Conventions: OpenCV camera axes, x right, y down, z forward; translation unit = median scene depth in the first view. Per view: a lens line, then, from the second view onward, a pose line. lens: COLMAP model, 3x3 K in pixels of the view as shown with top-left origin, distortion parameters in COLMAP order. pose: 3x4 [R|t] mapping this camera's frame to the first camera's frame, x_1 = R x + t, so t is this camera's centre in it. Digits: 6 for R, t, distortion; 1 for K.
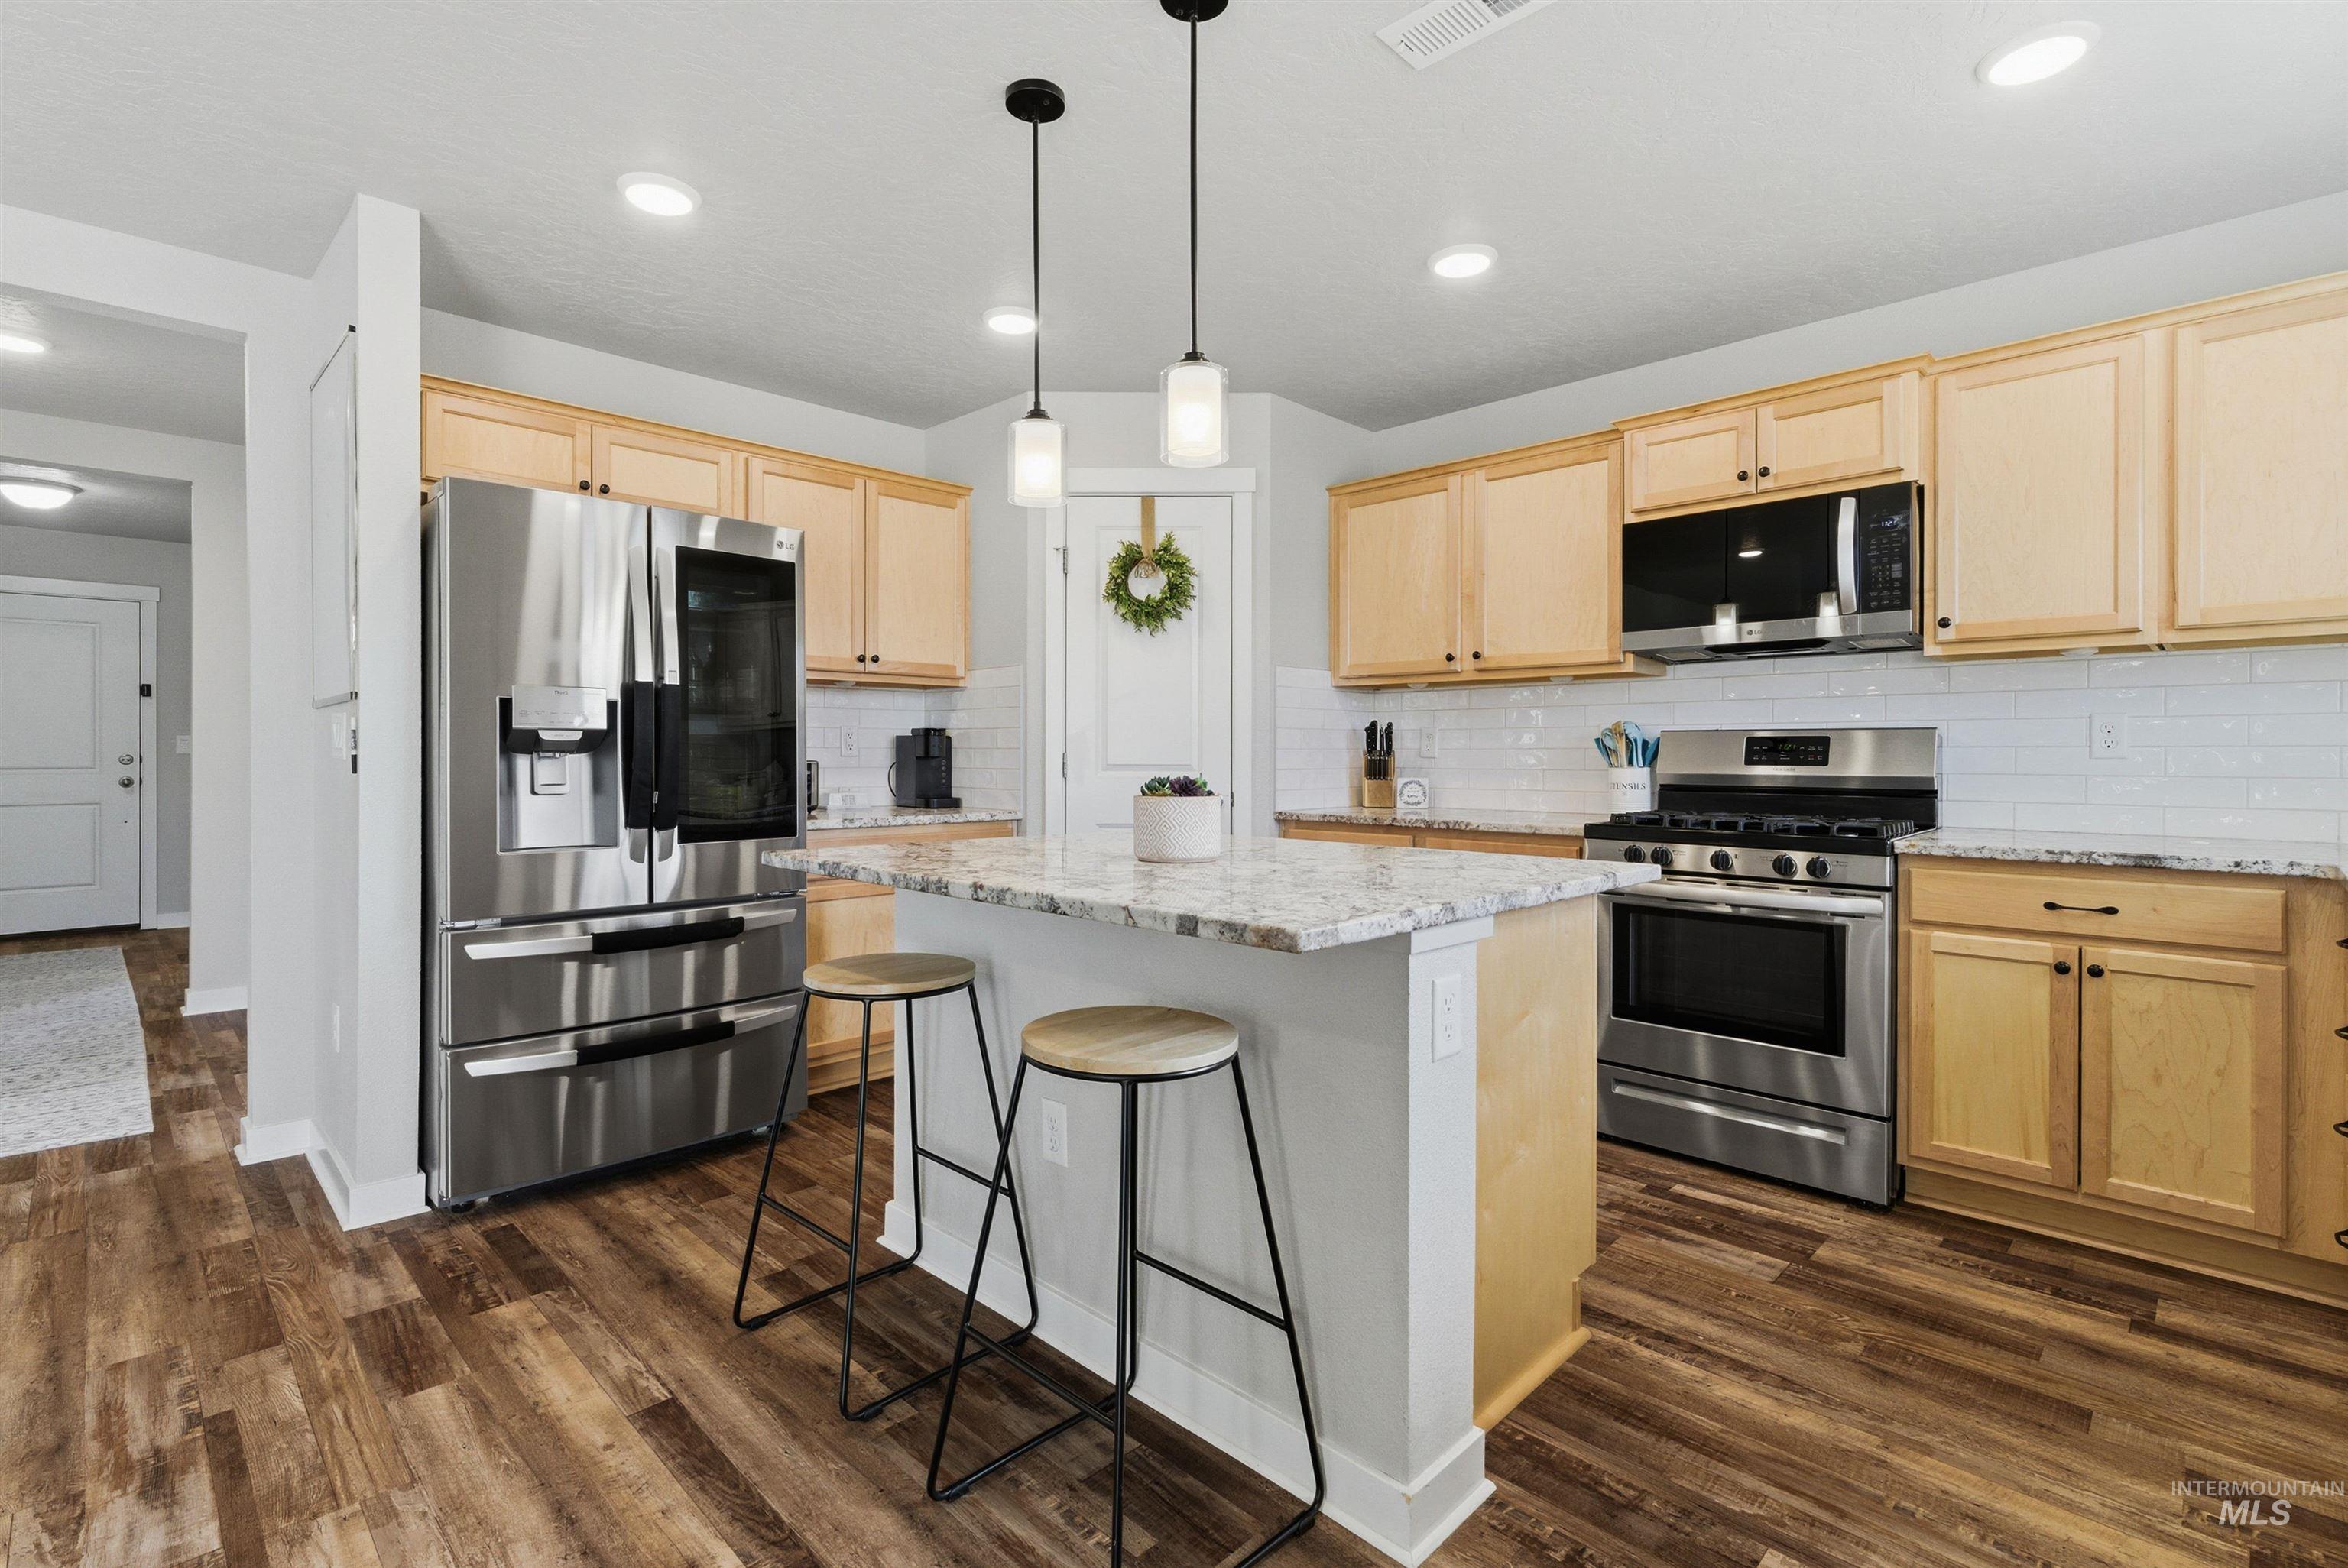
lens RADIAL K [[1069.3, 0, 1172.0], [0, 1069.3, 754.4], [0, 0, 1]] dist [-0.002132, 0.000487]
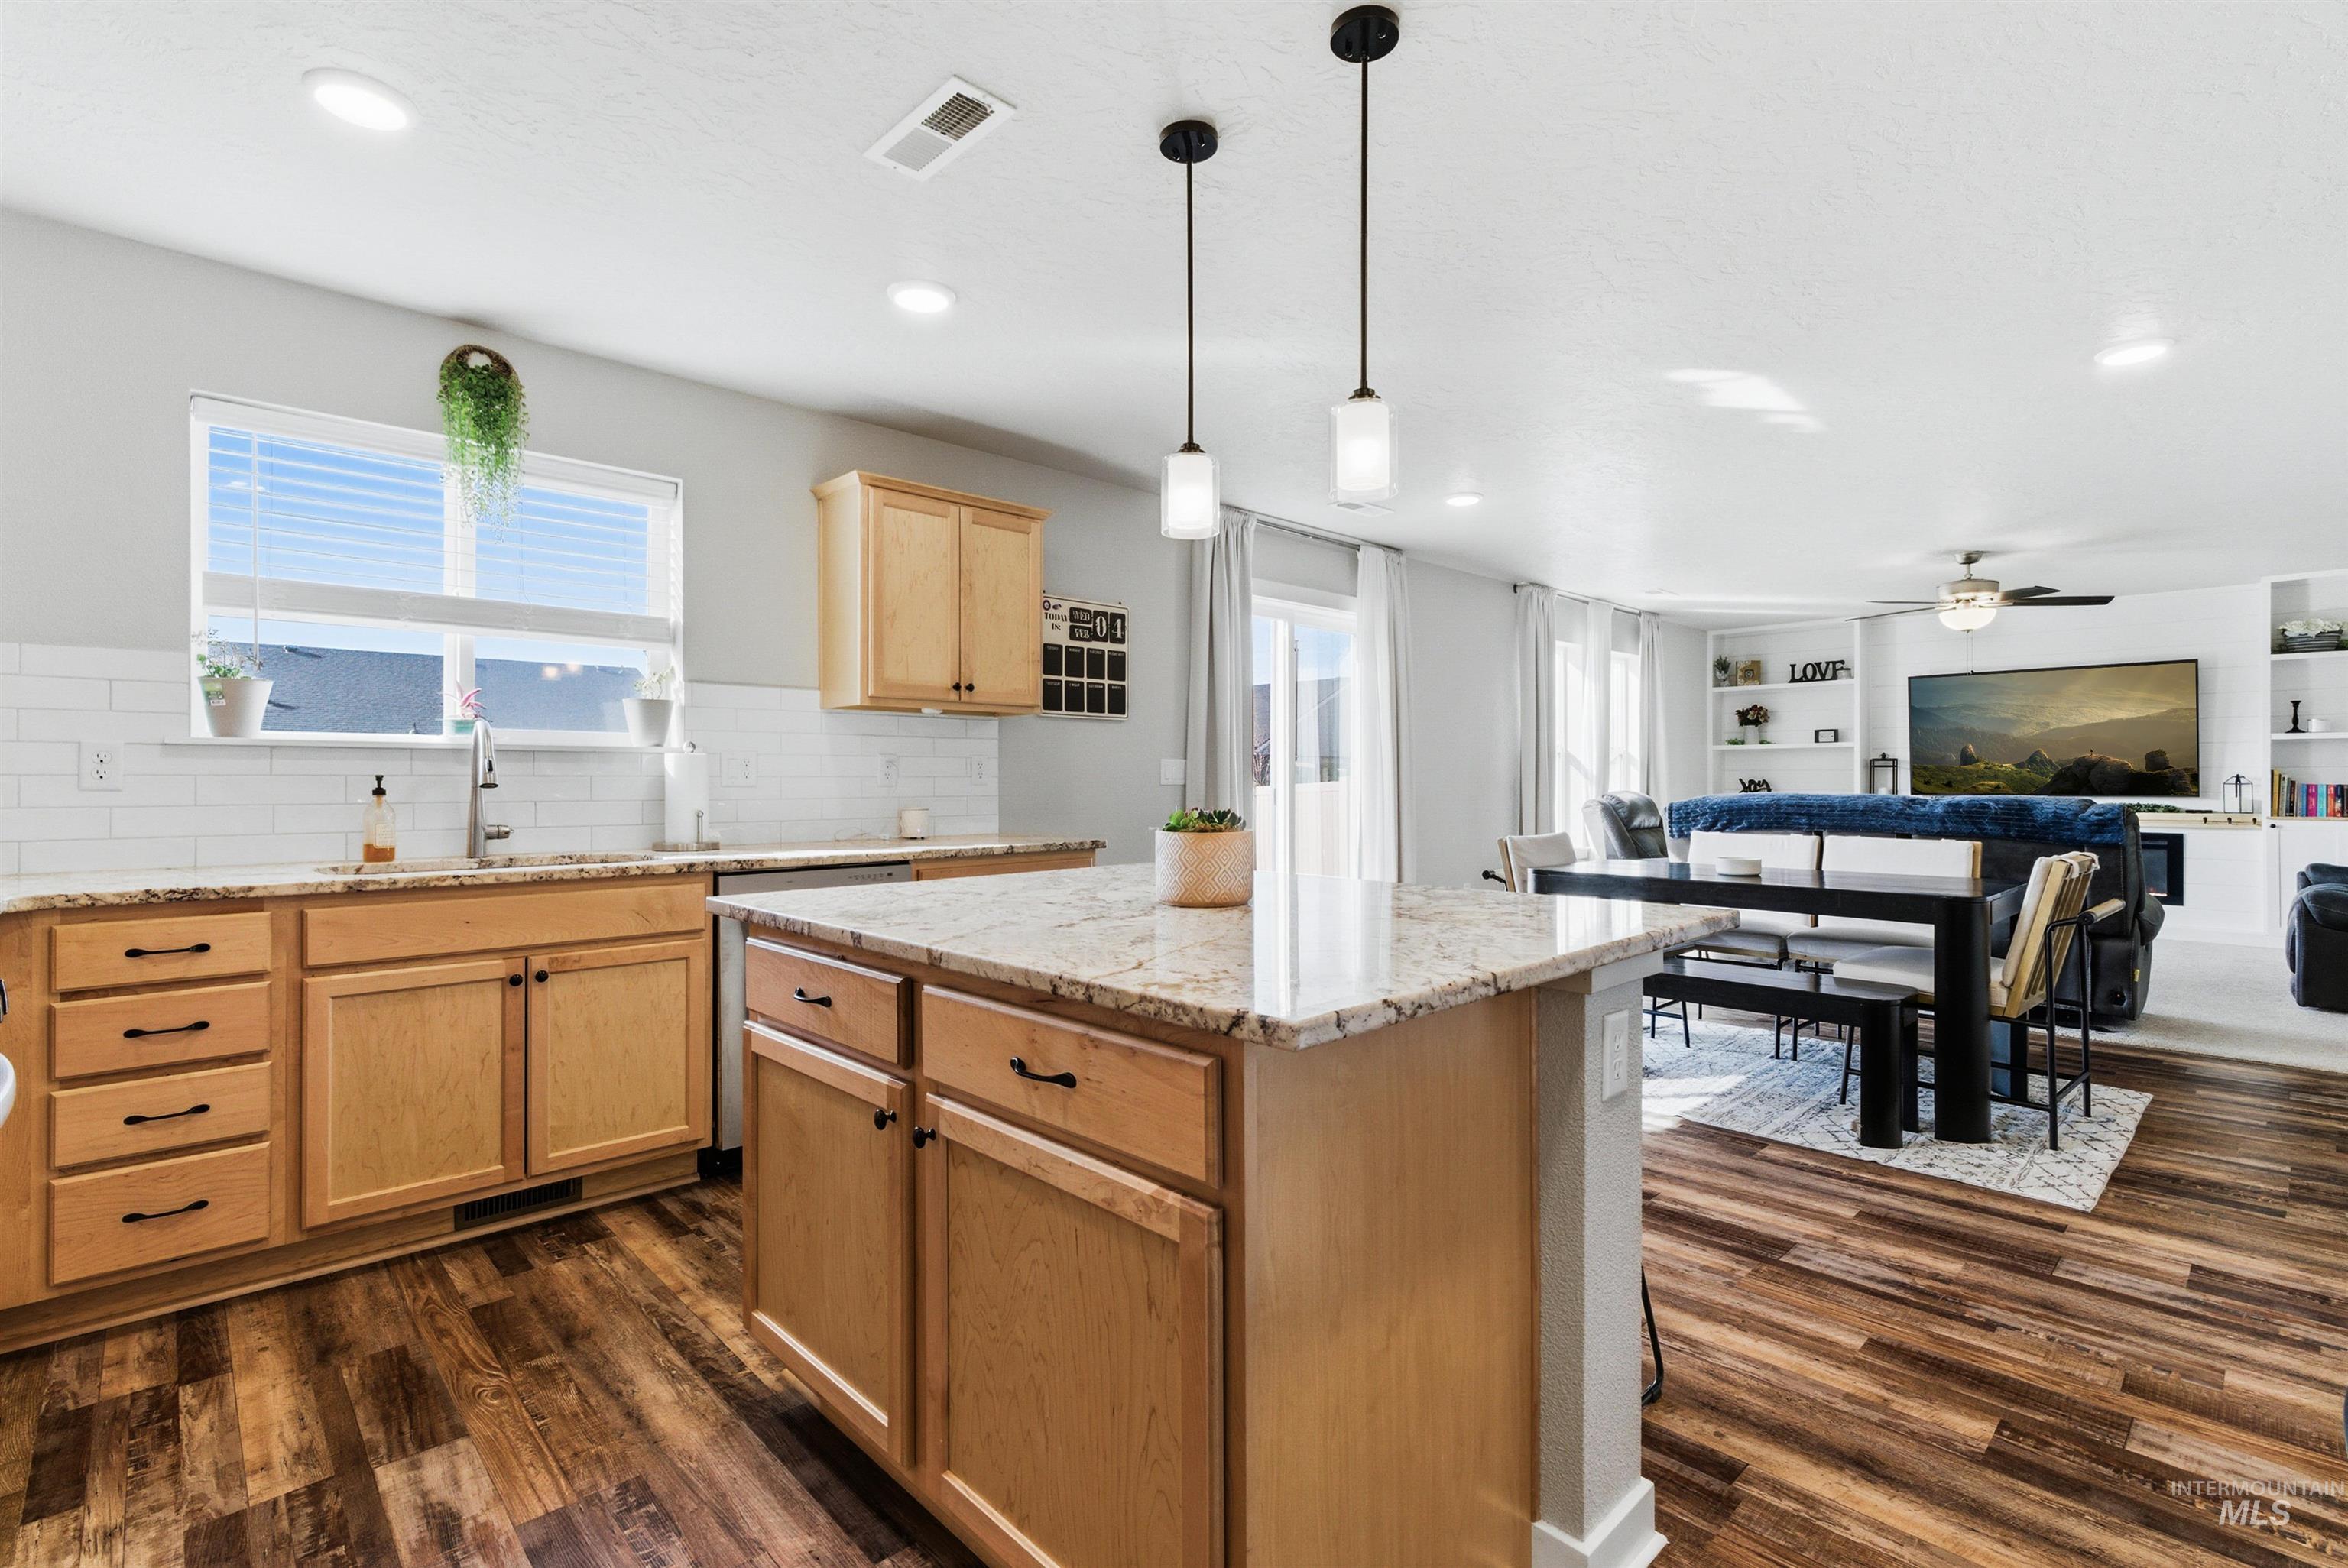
lens RADIAL K [[1069.3, 0, 1174.5], [0, 1069.3, 778.2], [0, 0, 1]] dist [-0.002132, 0.000487]
pose [[-0.999515, -0.000436, 0.031148, -0.000538], [-0.000502, 0.999998, -0.002105, -0.002657], [-0.031147, -0.002119, -0.999513, 1.536765]]
